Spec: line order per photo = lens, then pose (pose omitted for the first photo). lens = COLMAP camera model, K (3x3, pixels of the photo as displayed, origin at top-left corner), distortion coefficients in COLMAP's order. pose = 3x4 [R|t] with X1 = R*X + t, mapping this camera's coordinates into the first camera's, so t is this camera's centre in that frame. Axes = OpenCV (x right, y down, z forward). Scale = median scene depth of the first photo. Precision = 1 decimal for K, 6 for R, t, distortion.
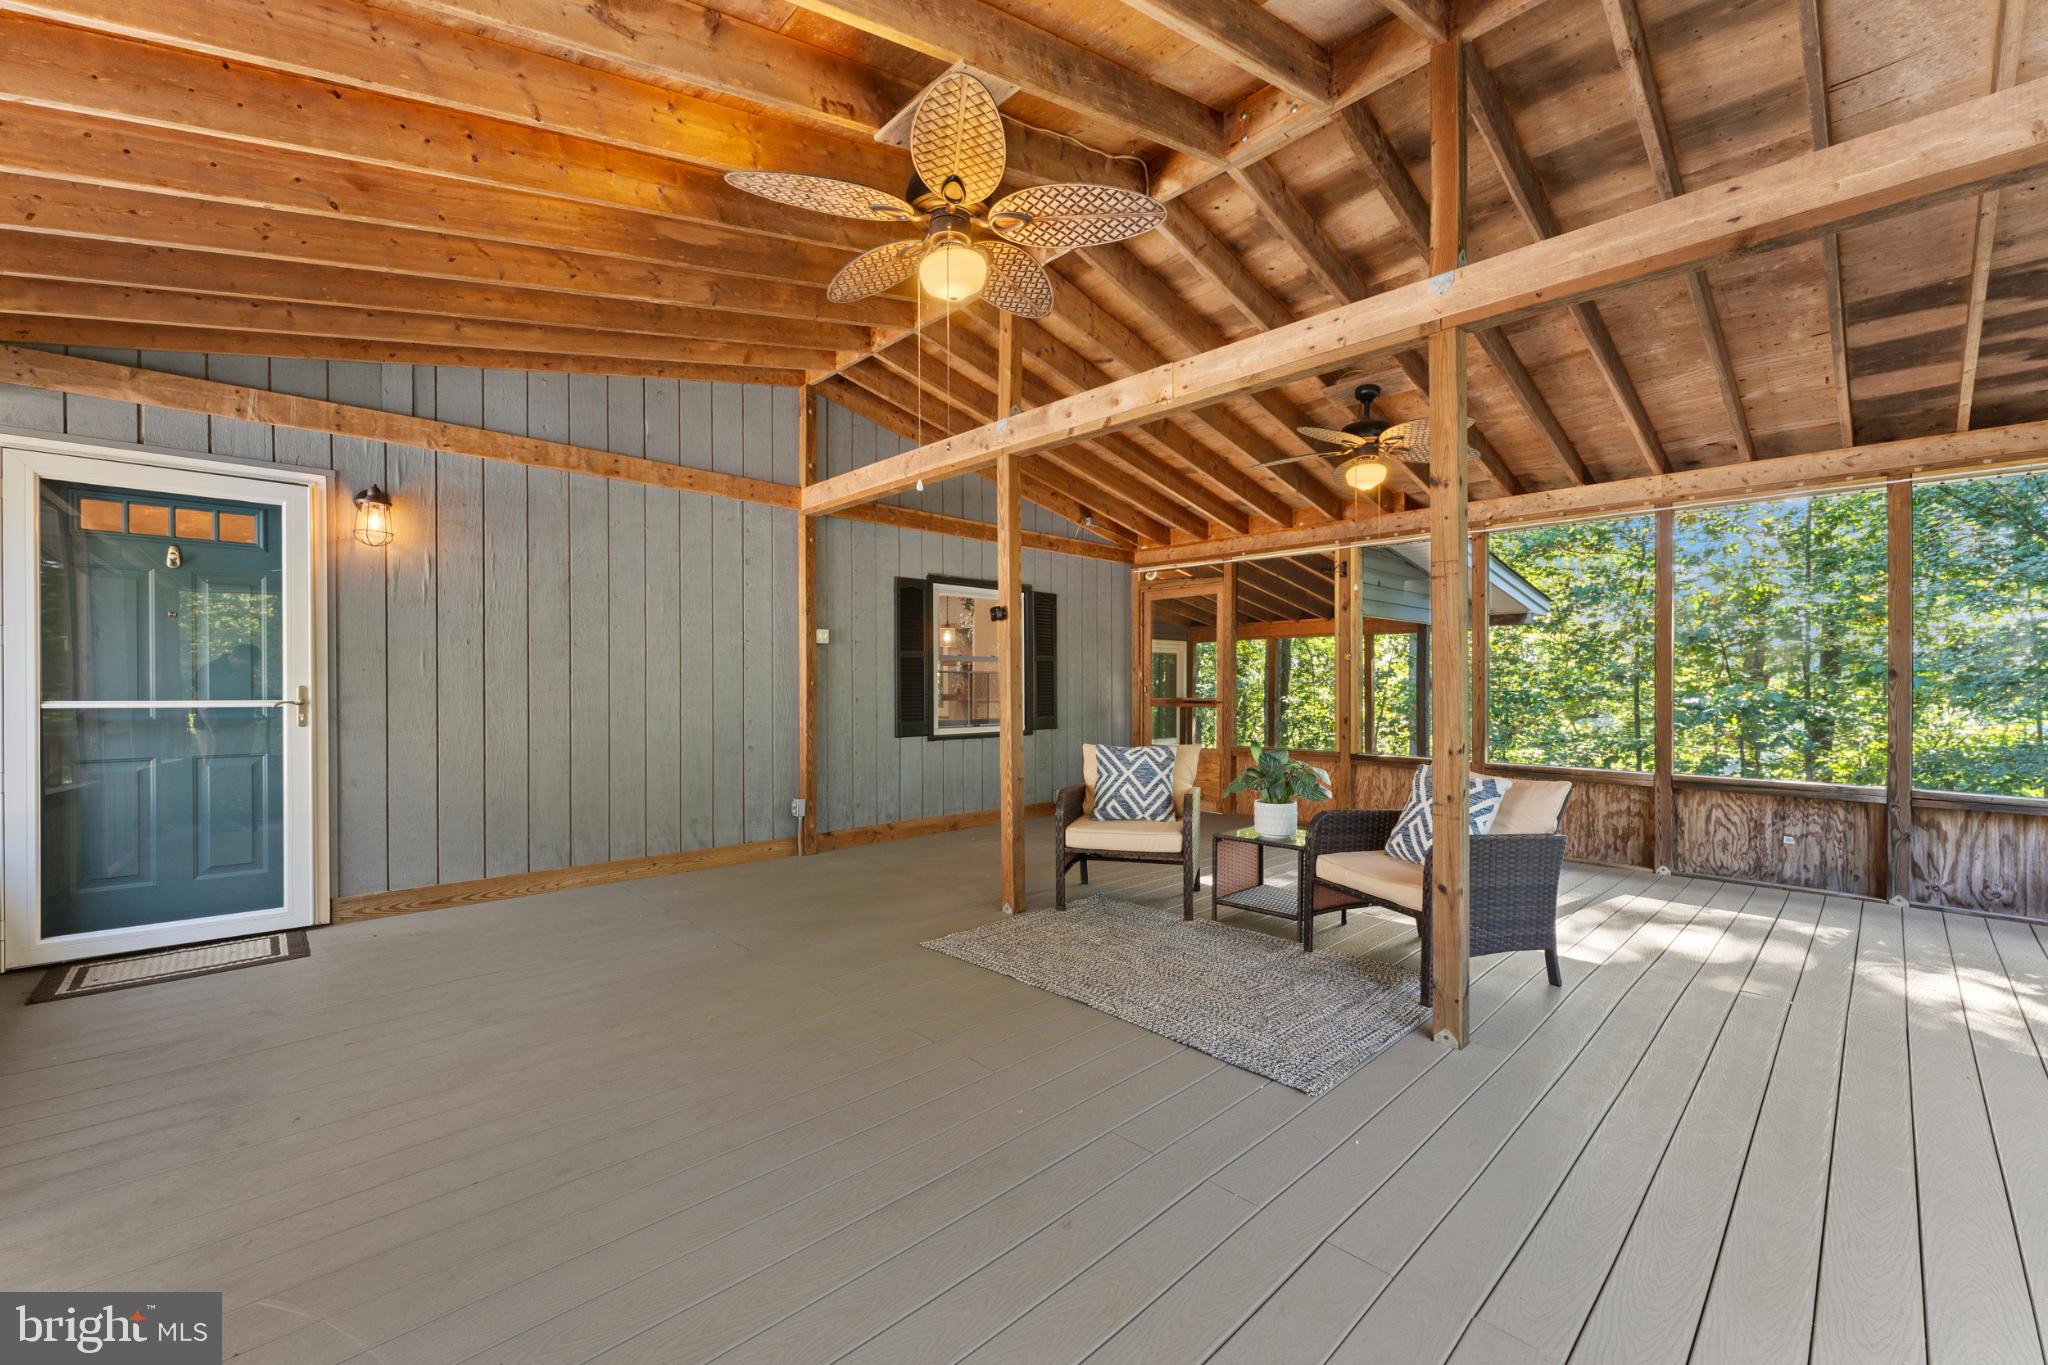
lens RADIAL K [[815.8, 0, 1024.0], [0, 815.8, 682.5], [0, 0, 1]] dist [0.001999, 0.000348]
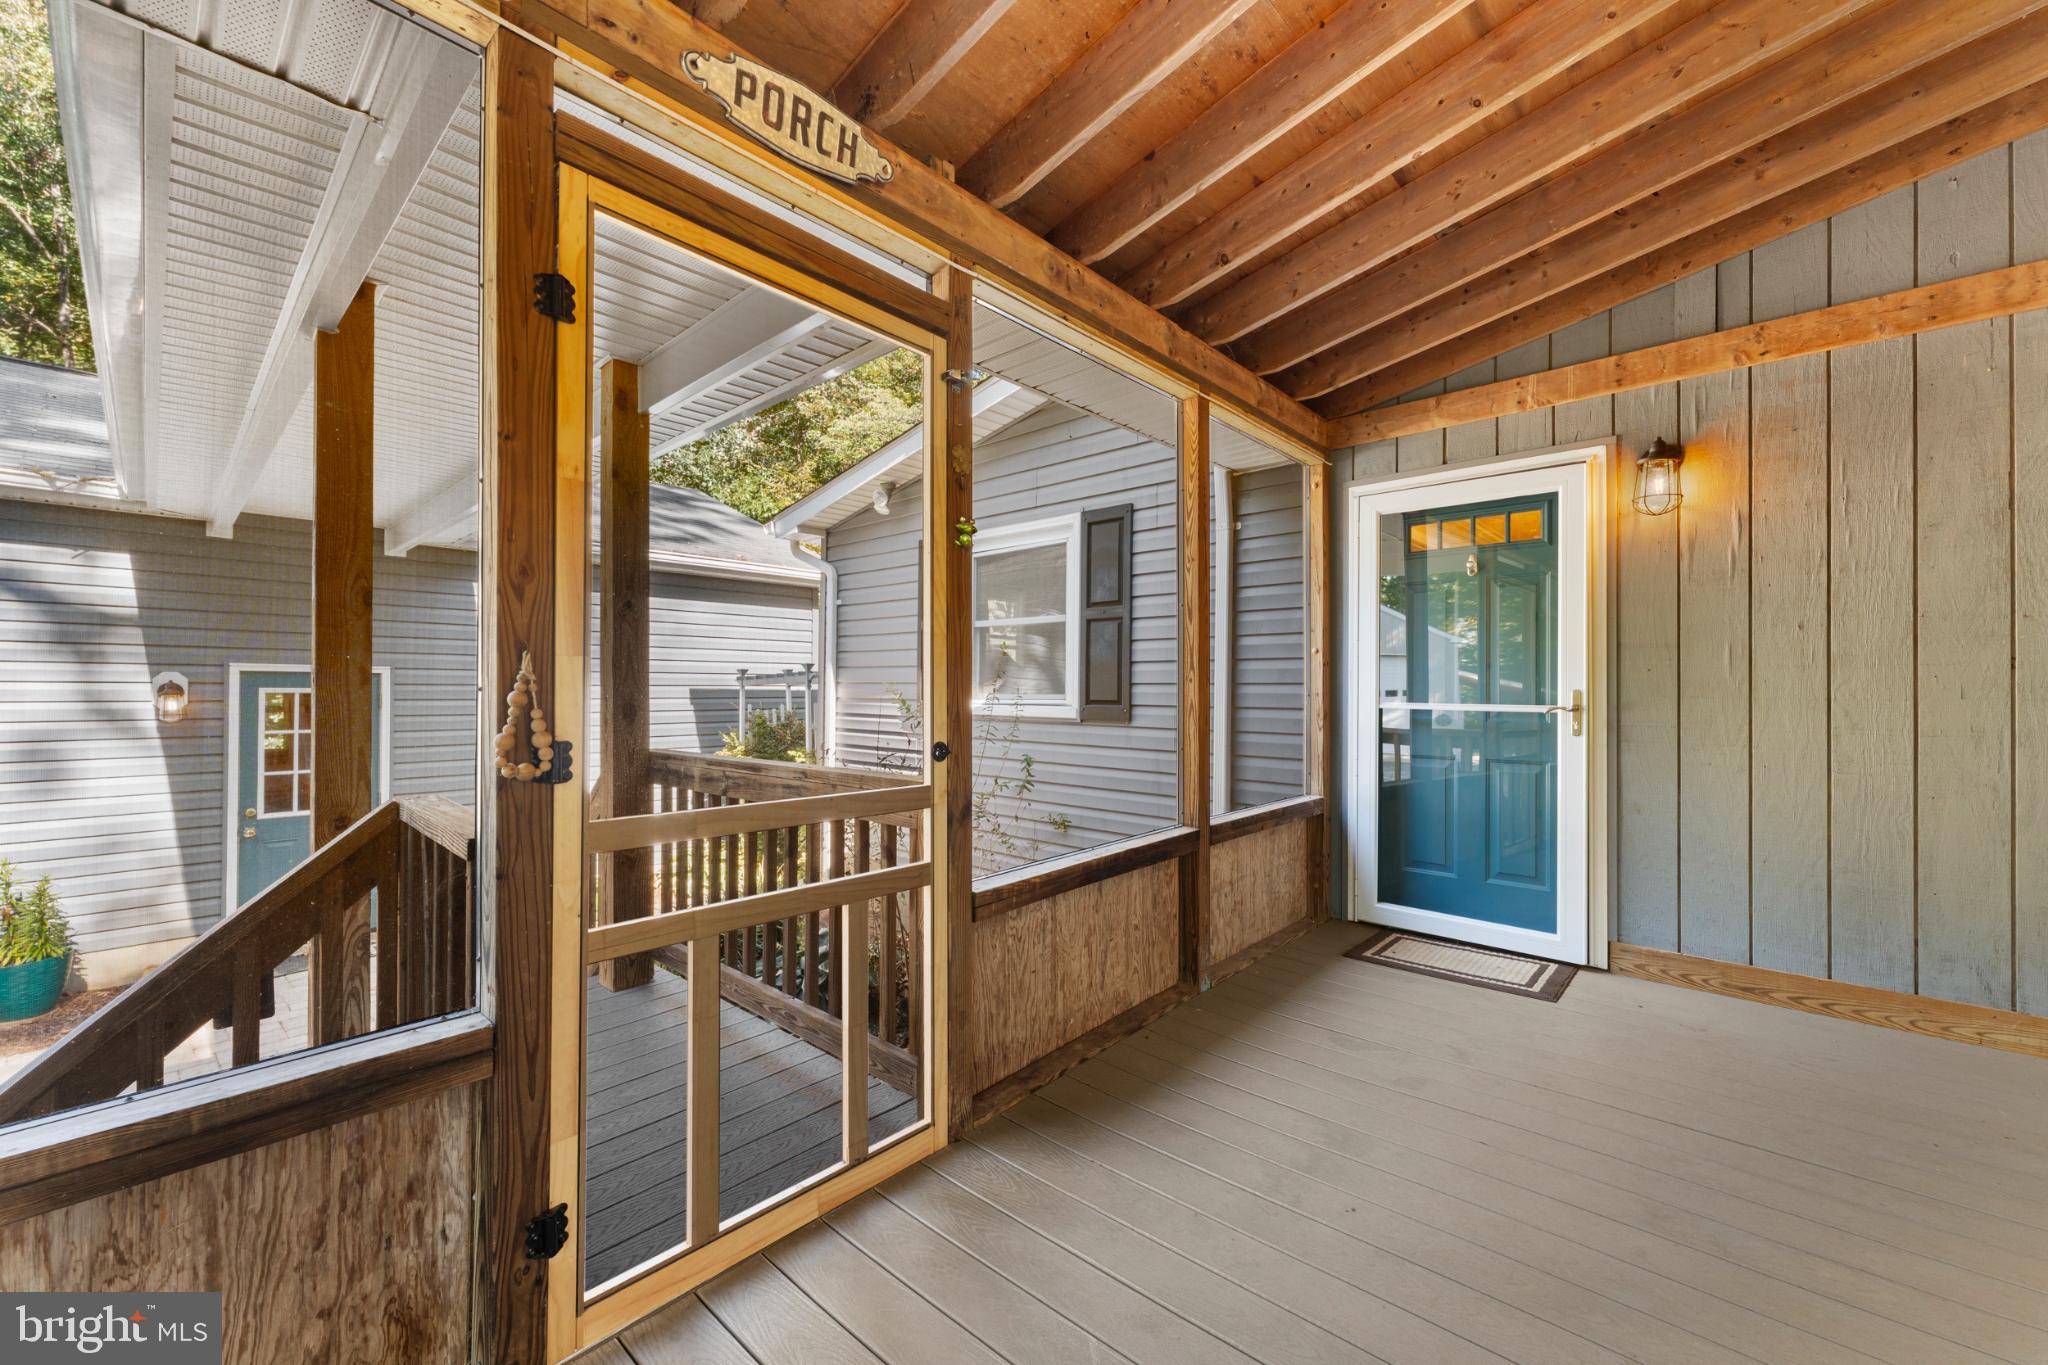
lens RADIAL K [[815.8, 0, 1024.0], [0, 815.8, 682.5], [0, 0, 1]] dist [0.001999, 0.000348]
pose [[0.063055, -0.003731, -0.998003, -0.039504], [0.004116, 0.999985, -0.003479, -0.002933], [0.998002, -0.003888, 0.063070, 0.338428]]
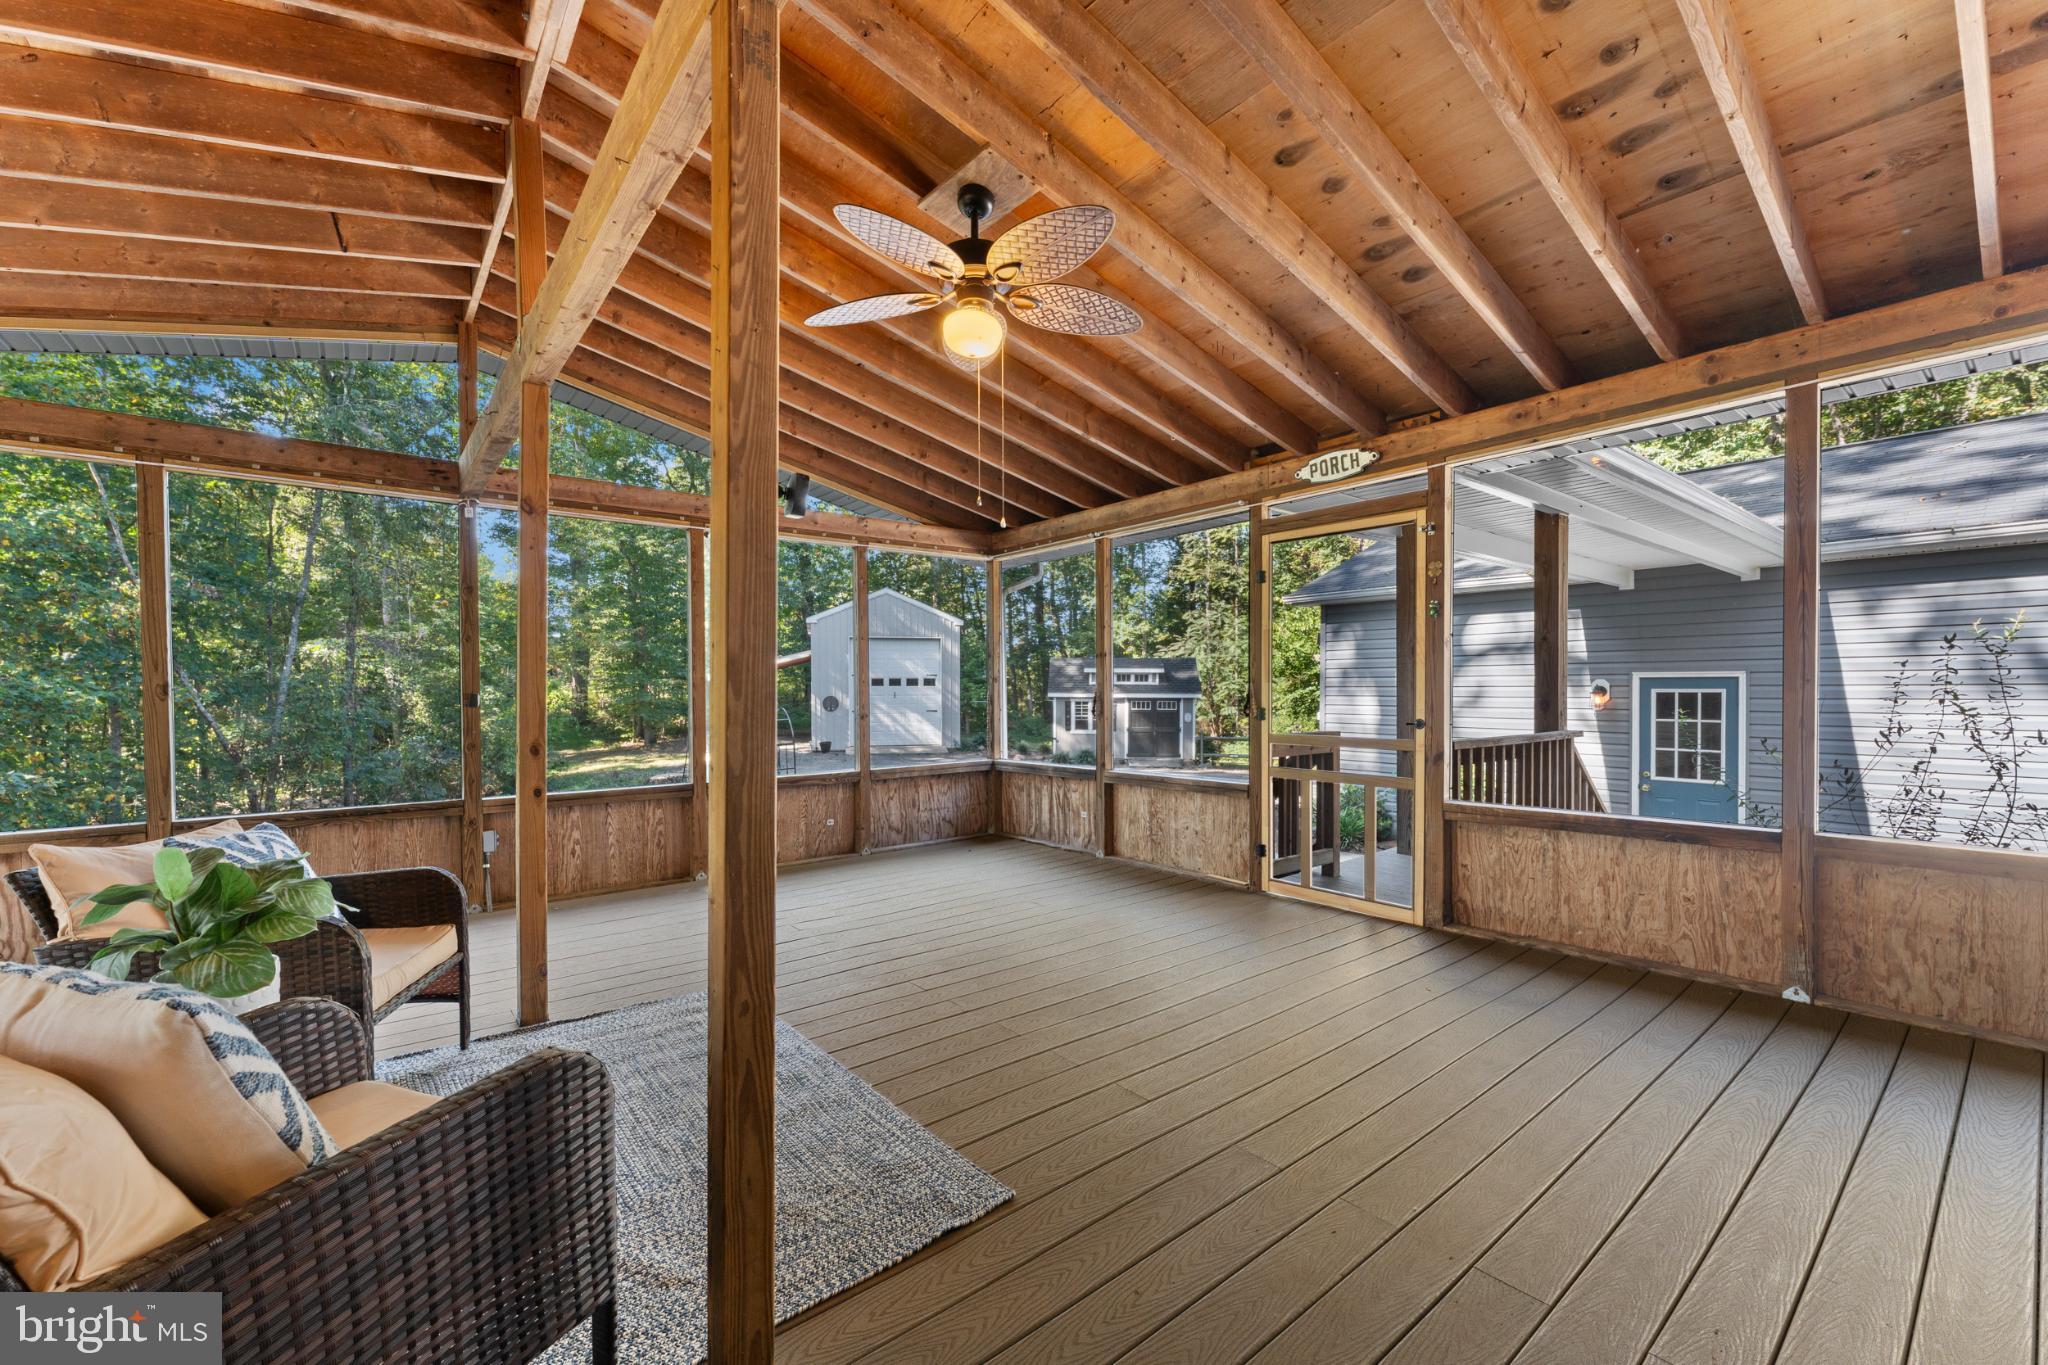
lens RADIAL K [[815.8, 0, 1024.0], [0, 815.8, 682.5], [0, 0, 1]] dist [0.001999, 0.000348]
pose [[-0.996338, 0.008784, 0.085046, -0.165638], [0.007552, 0.999862, -0.014800, -0.000959], [-0.085164, -0.014104, -0.996267, 1.438414]]
